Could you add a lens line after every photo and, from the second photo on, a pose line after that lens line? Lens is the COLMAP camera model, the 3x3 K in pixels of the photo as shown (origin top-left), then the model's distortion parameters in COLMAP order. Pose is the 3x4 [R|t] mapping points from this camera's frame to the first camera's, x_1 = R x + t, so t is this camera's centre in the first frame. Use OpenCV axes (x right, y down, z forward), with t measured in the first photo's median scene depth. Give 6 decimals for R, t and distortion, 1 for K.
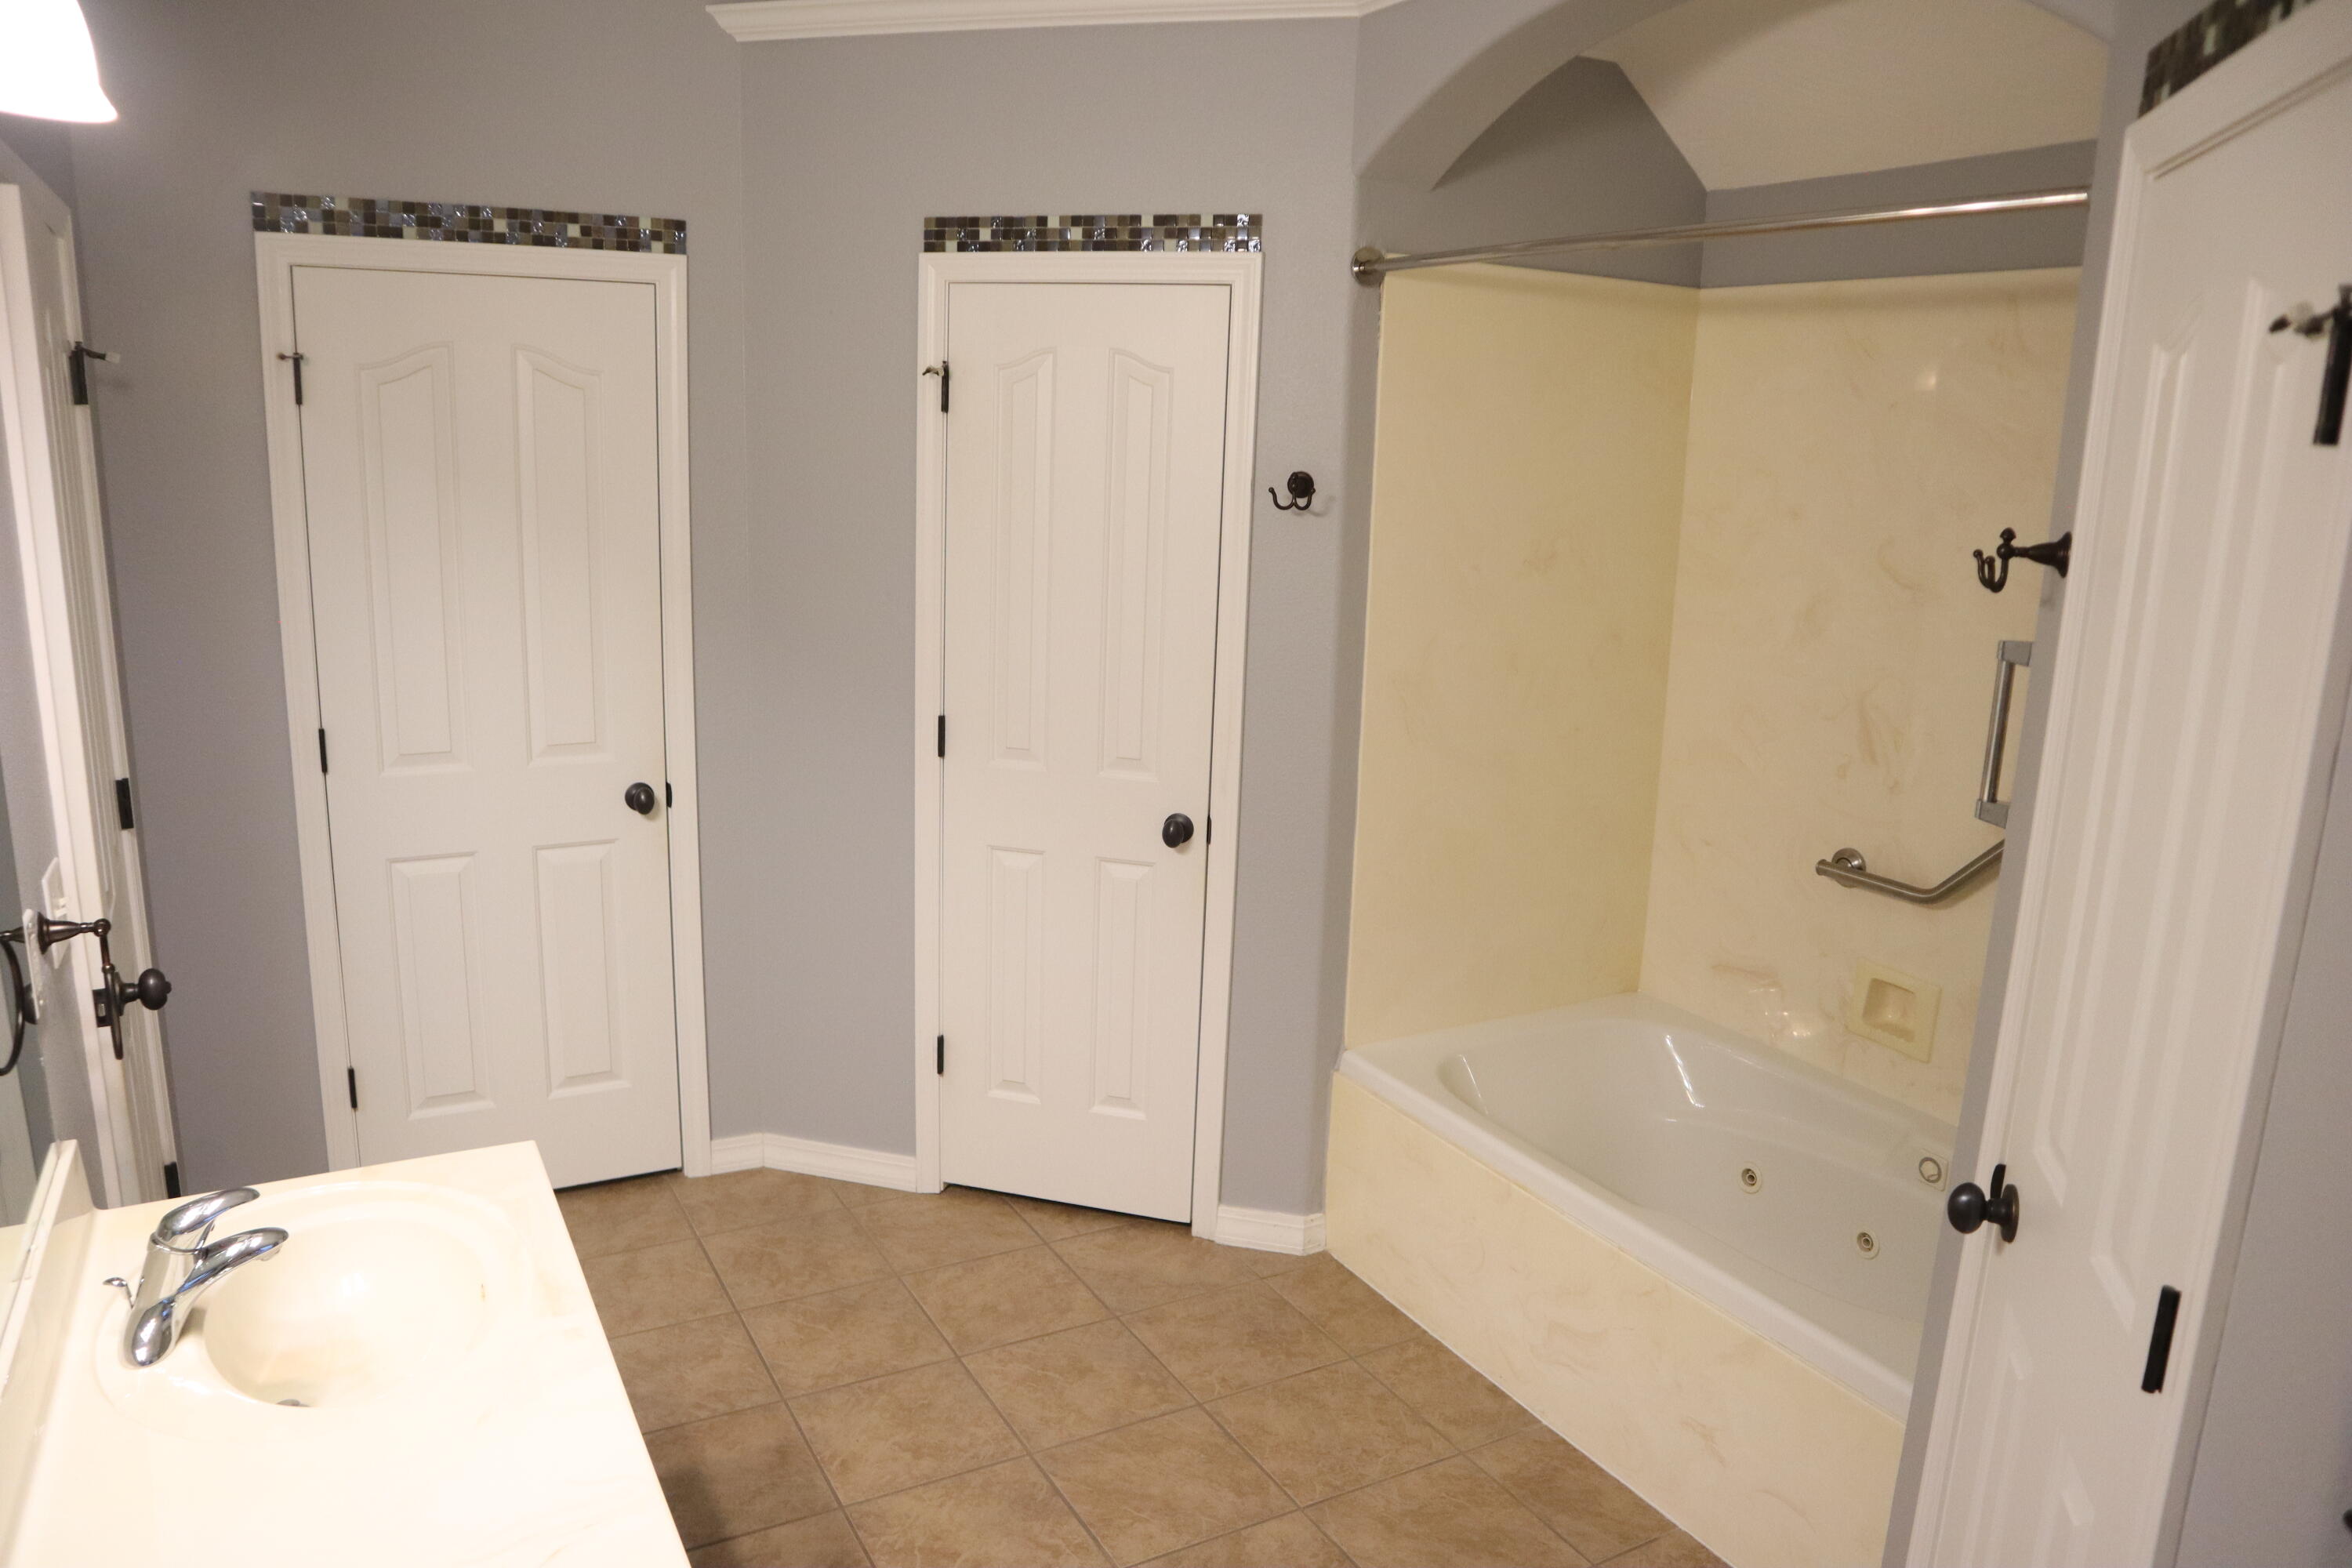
lens RADIAL K [[1625.7, 0, 1180.0], [0, 1625.7, 790.1], [0, 0, 1]] dist [-0.129948, 0.075921]
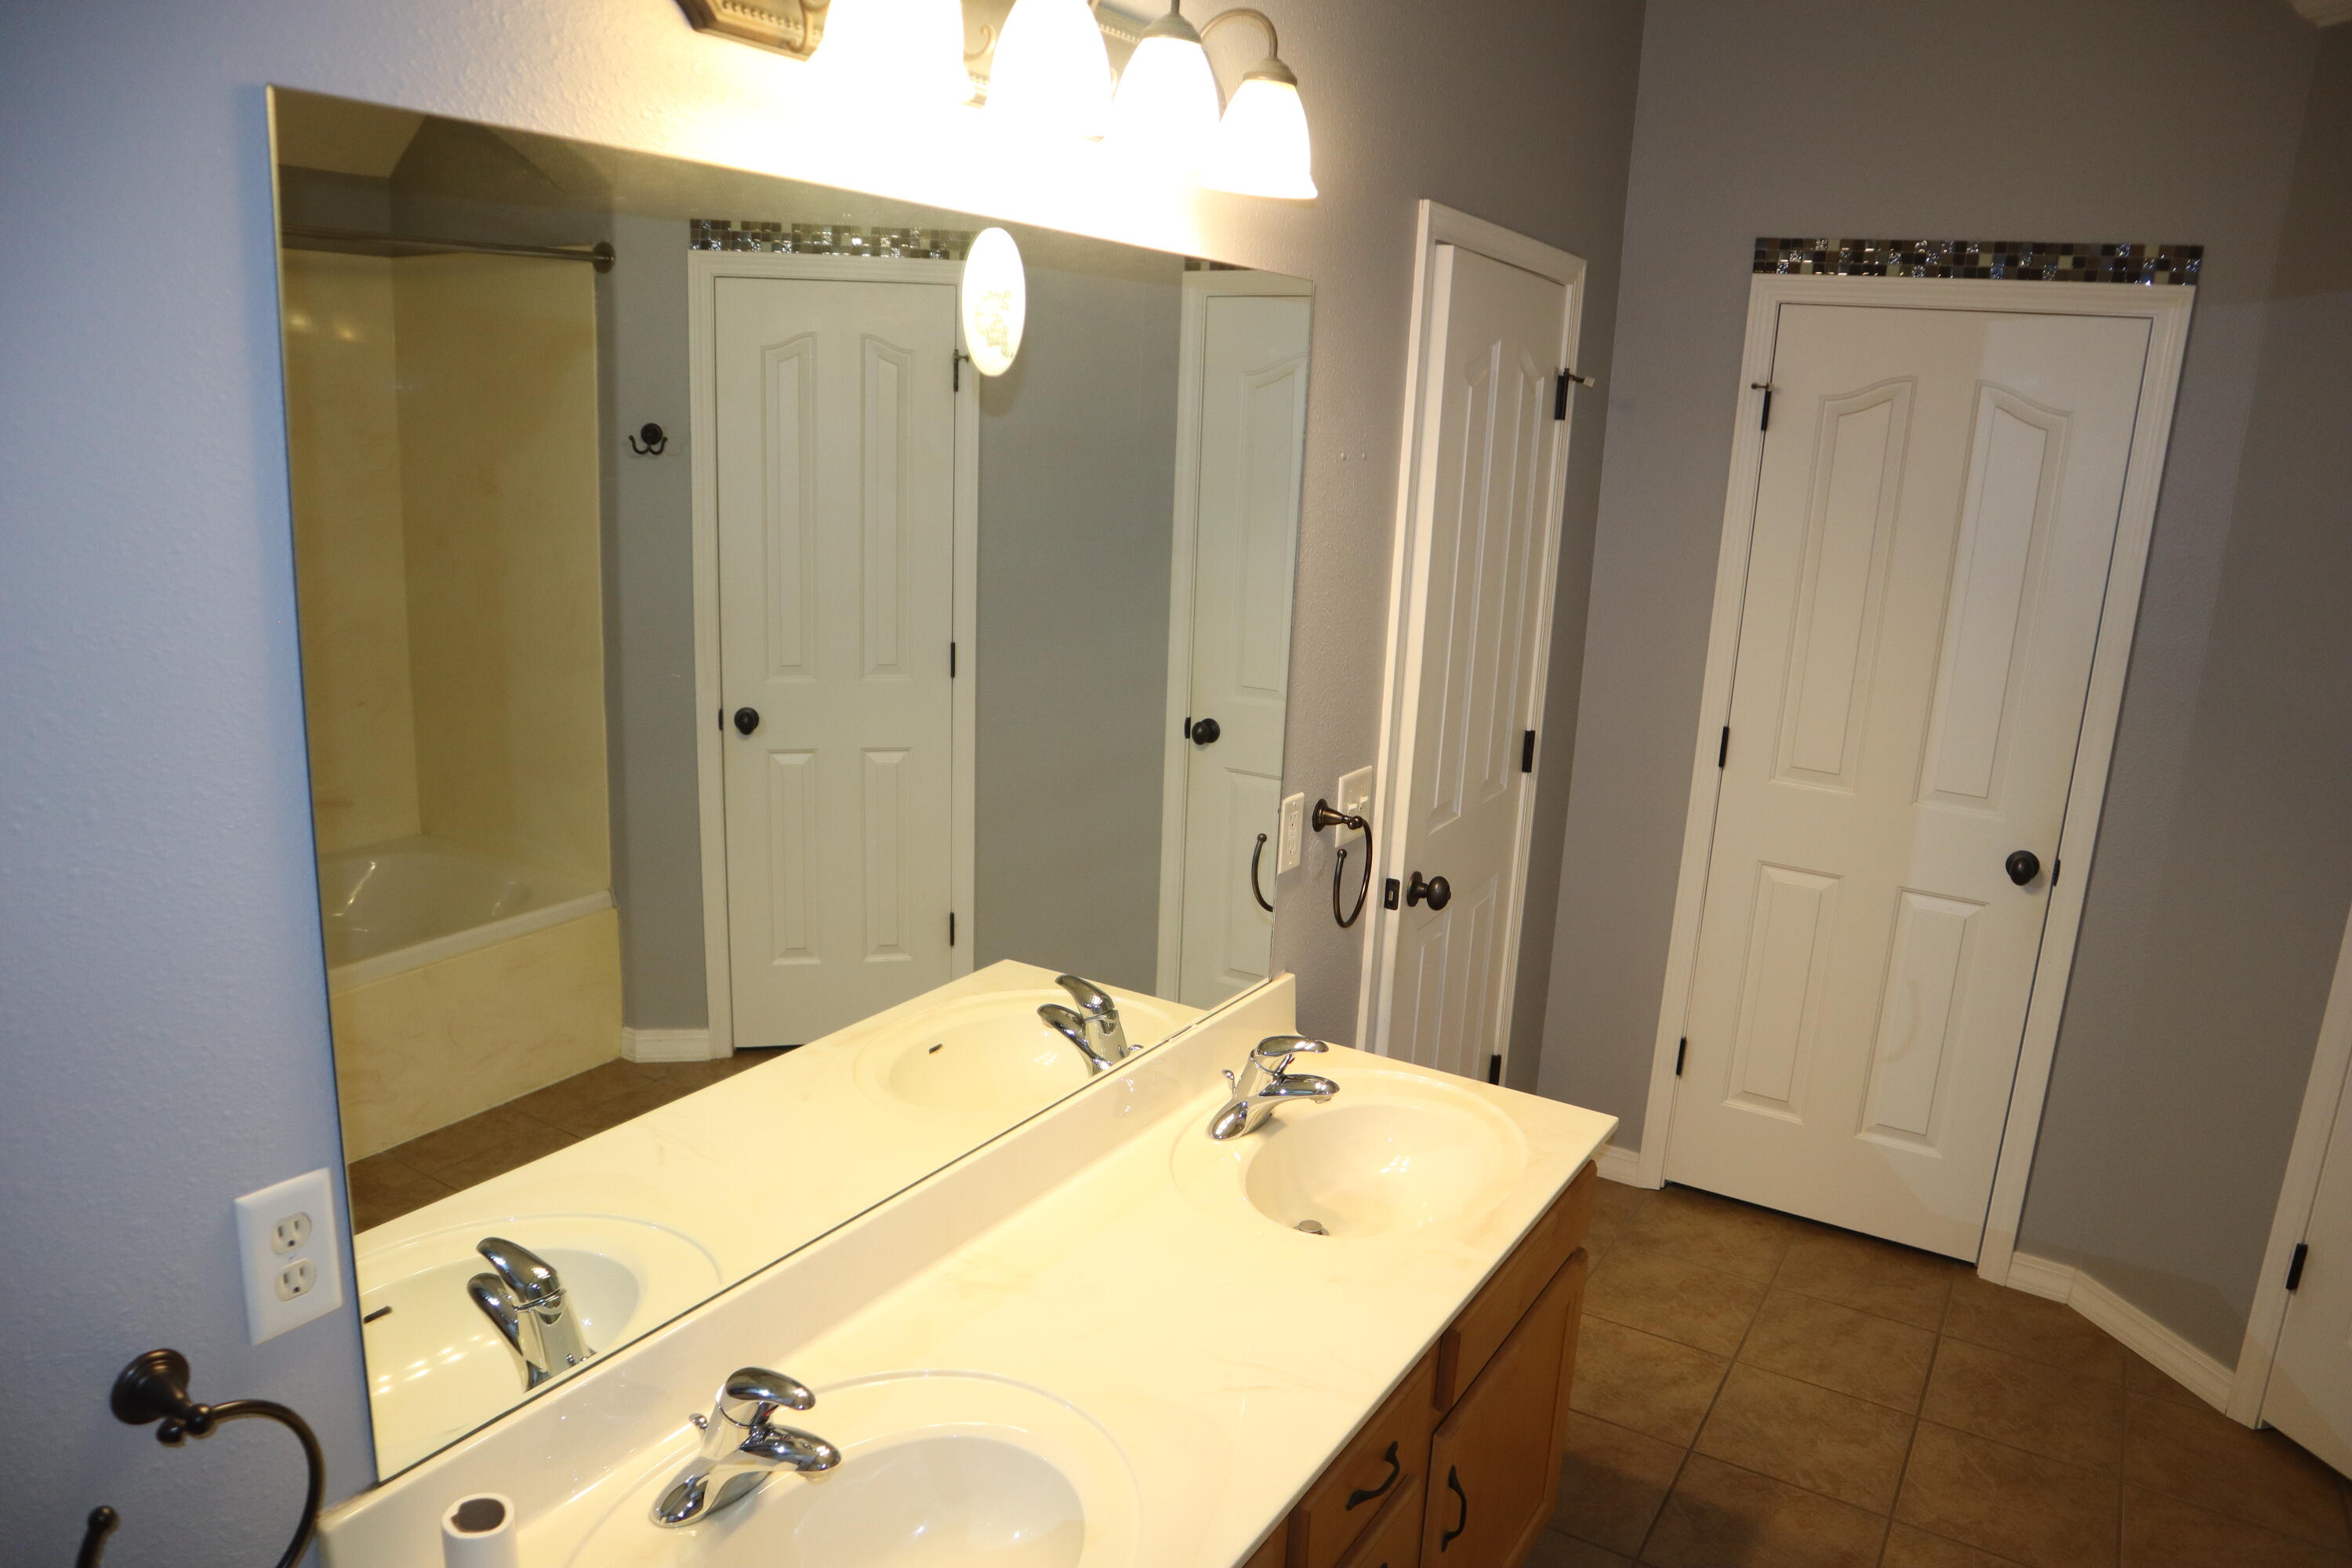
lens RADIAL K [[1625.7, 0, 1180.0], [0, 1625.7, 790.1], [0, 0, 1]] dist [-0.129948, 0.075921]
pose [[0.494783, 0.198293, -0.846091, 0.207684], [-0.223101, 0.969971, 0.096860, -0.019632], [0.839890, 0.140839, 0.524165, 0.108896]]
